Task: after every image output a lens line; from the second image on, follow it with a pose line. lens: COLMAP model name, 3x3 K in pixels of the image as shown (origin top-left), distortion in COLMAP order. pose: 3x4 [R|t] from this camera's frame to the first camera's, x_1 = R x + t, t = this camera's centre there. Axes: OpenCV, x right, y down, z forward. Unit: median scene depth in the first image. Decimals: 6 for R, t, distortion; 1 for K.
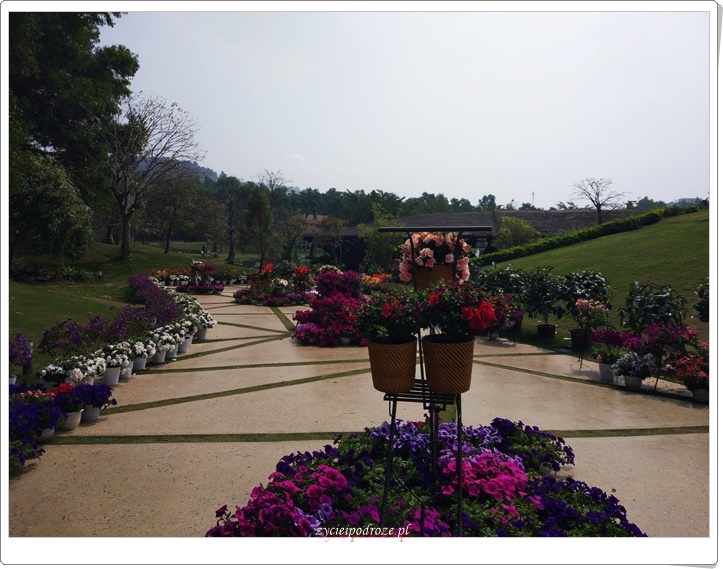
lens RADIAL K [[645.8, 0, 362.3], [0, 645.8, 284.4], [0, 0, 1]] dist [-0.013077, 0.005853]
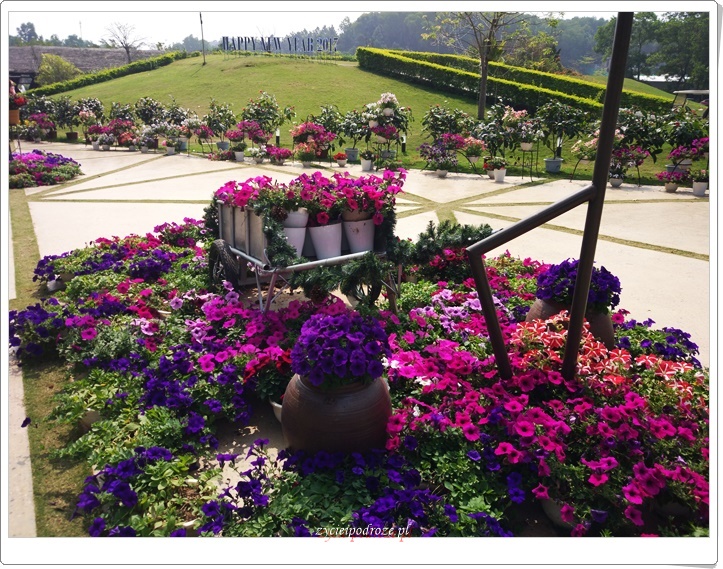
lens RADIAL K [[645.8, 0, 362.4], [0, 645.8, 282.7], [0, 0, 1]] dist [-0.013077, 0.005853]
pose [[0.799892, -0.168678, 0.575952, -0.048106], [0.026297, 0.968619, 0.247156, 0.017697], [-0.599568, -0.182552, 0.779226, -0.290847]]
